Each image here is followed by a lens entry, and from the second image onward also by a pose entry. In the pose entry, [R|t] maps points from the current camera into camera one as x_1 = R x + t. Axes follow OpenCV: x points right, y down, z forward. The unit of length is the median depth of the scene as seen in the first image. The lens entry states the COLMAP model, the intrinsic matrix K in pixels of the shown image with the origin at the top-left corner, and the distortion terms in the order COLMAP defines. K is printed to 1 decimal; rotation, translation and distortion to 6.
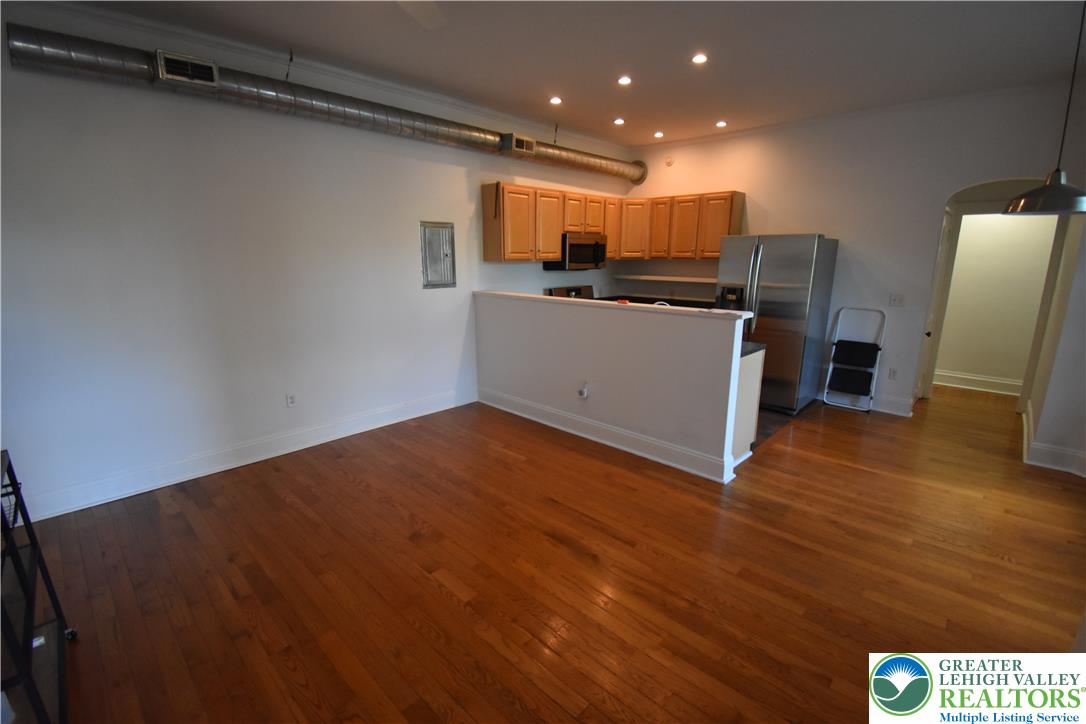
lens RADIAL K [[472.5, 0, 541.2], [0, 472.5, 364.9], [0, 0, 1]] dist [-0.000276, -0.000403]
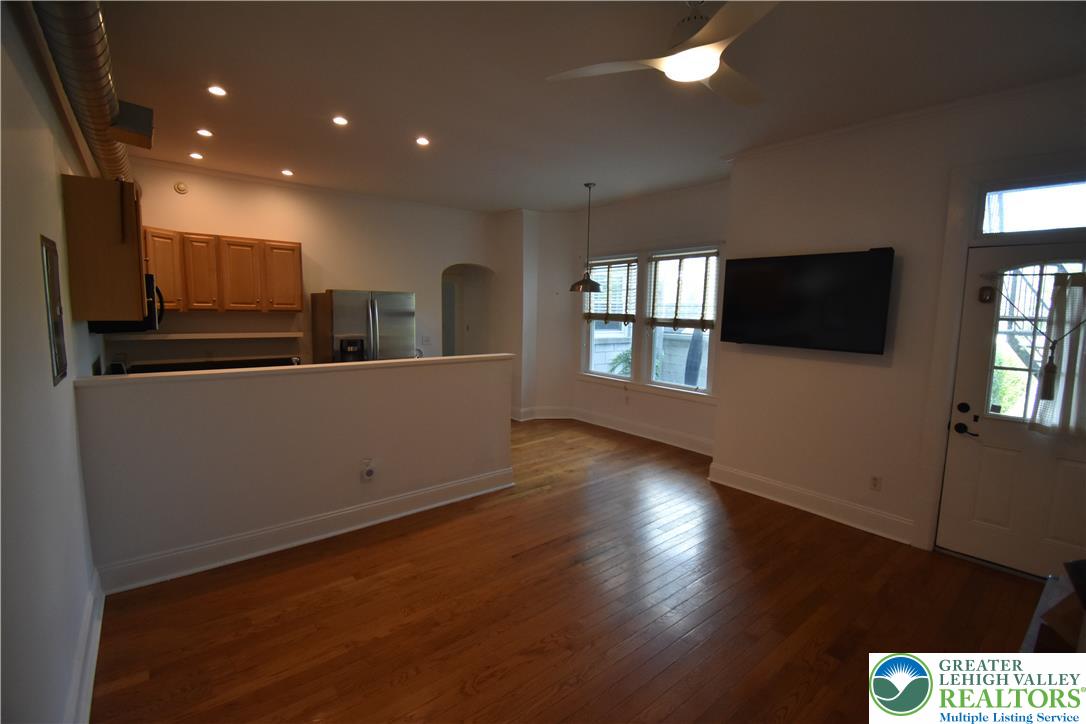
lens RADIAL K [[477.2, 0, 544.9], [0, 477.2, 368.2], [0, 0, 1]] dist [-0.001945, -0.000461]
pose [[0.107044, -0.120950, 0.986870, -0.579781], [0.210378, 0.972854, 0.096413, -0.114532], [-0.971742, 0.197295, 0.129584, 0.467785]]
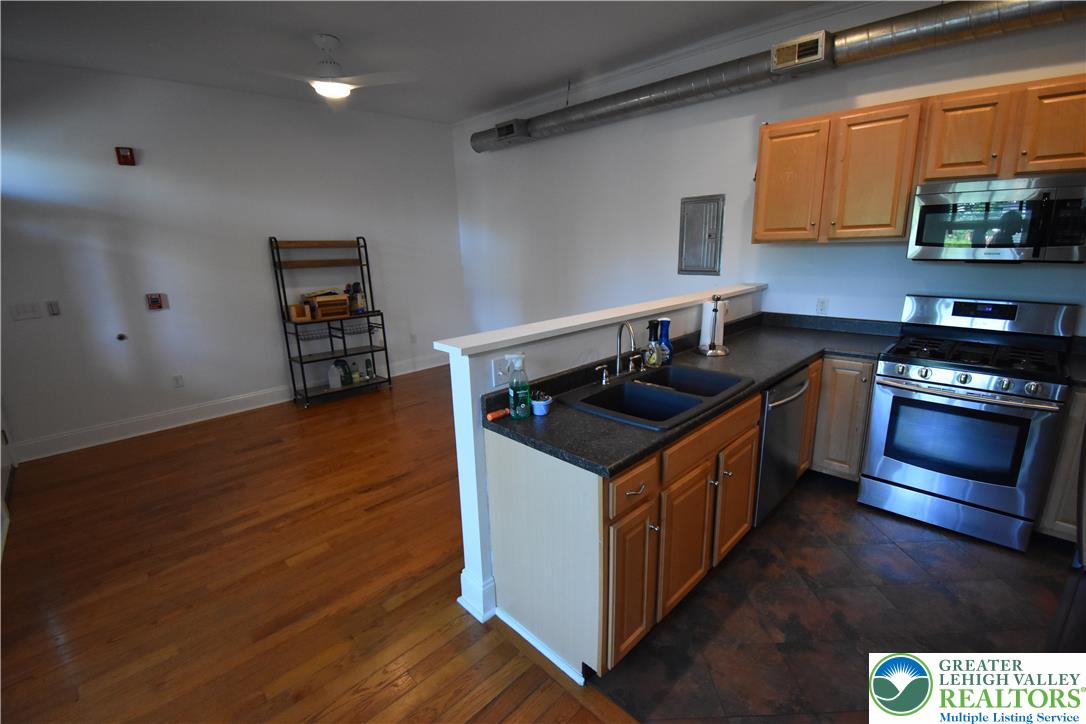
lens RADIAL K [[475.8, 0, 543.0], [0, 475.8, 362.0], [0, 0, 1]] dist [0.002039, 0.000097]
pose [[-0.009944, 0.251776, -0.967734, 0.629003], [-0.199059, 0.947914, 0.248665, -0.163439], [0.979937, 0.195109, 0.040692, 0.688118]]
